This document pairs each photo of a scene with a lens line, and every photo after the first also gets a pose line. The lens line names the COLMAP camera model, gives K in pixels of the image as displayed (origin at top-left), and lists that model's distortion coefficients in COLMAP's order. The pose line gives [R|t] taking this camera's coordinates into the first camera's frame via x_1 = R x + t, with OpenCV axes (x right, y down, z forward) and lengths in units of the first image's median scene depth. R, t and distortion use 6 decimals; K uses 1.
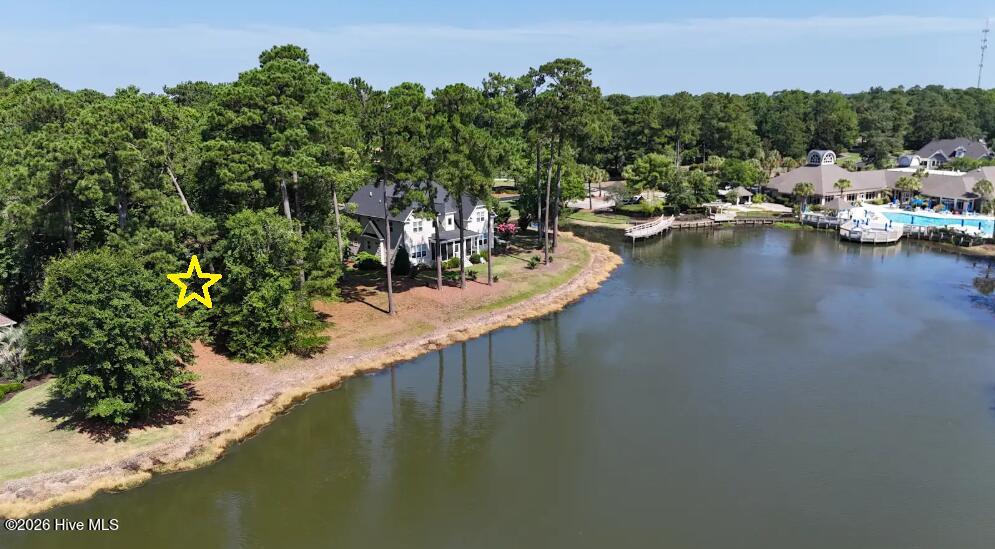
lens RADIAL K [[746.4, 0, 497.4], [0, 746.4, 275.8], [0, 0, 1]] dist [0.035712, -0.003692]
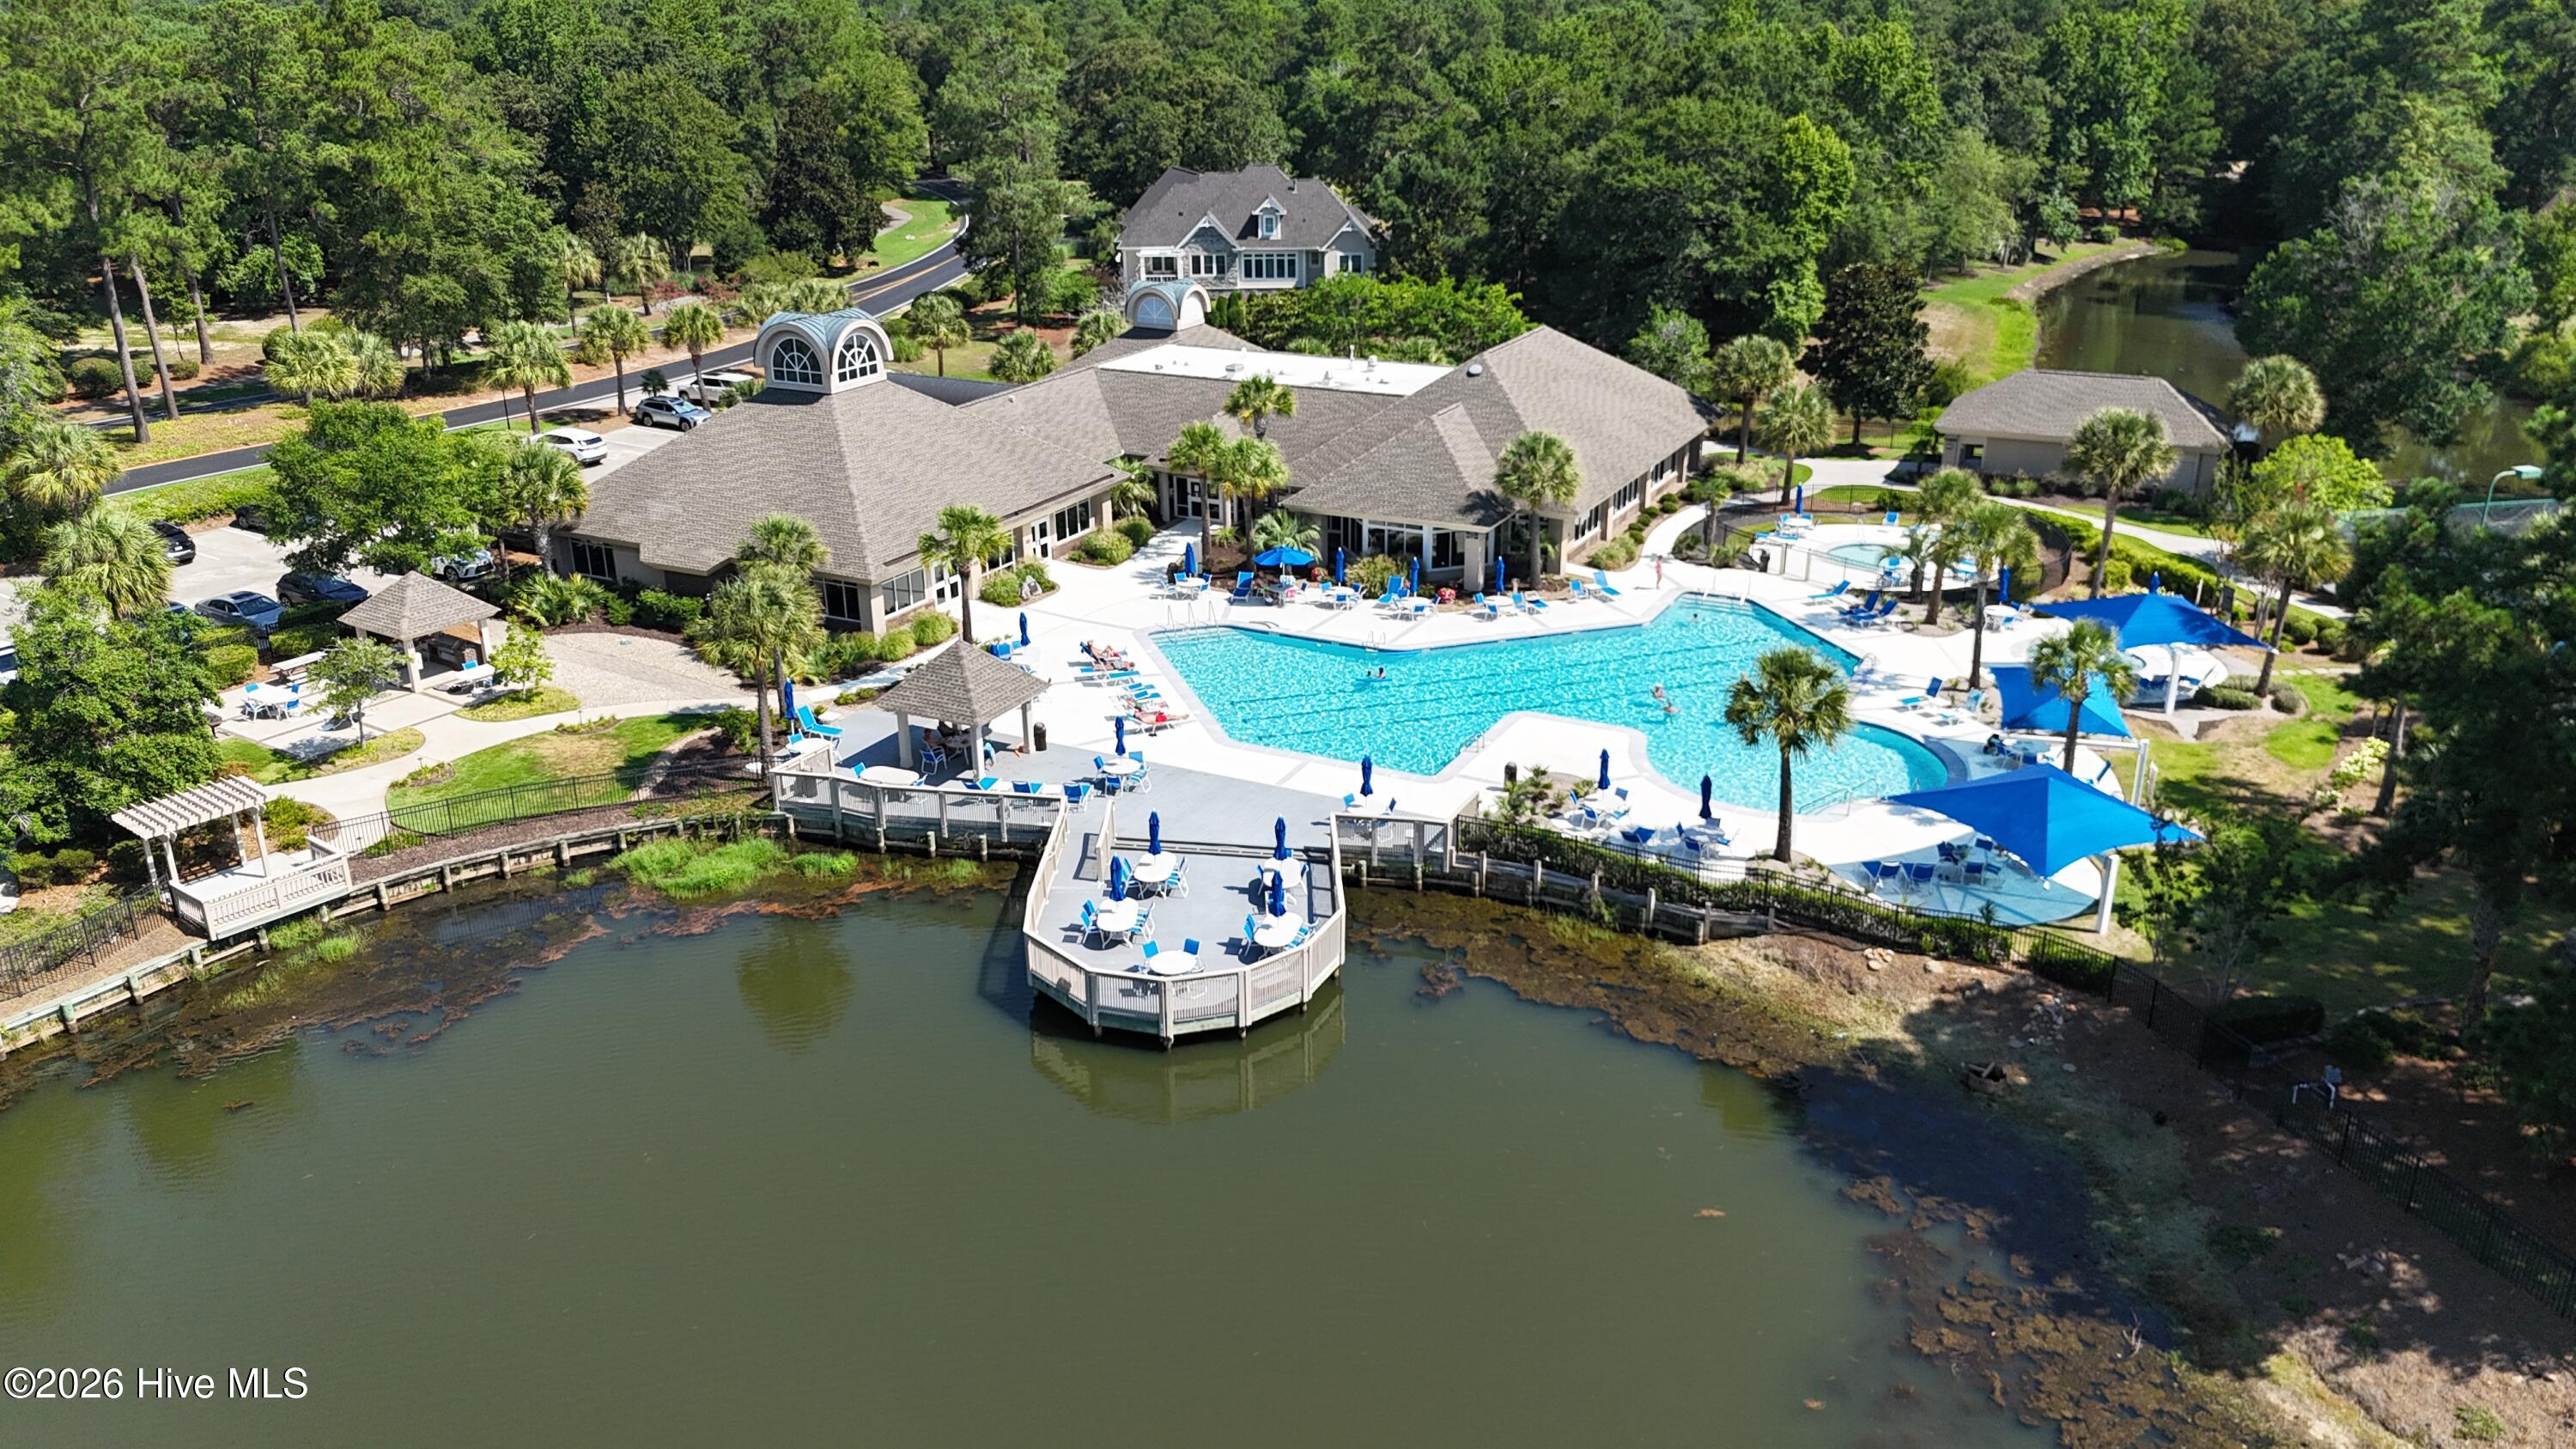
lens RADIAL K [[1920.6, 0, 1286.3], [0, 1920.6, 722.0], [0, 0, 1]] dist [0.062752, -0.052939]
pose [[0.806782, -0.210167, 0.552207, 0.256894], [0.138328, 0.975811, 0.169289, -0.148000], [-0.574428, -0.060193, 0.816339, 0.573854]]
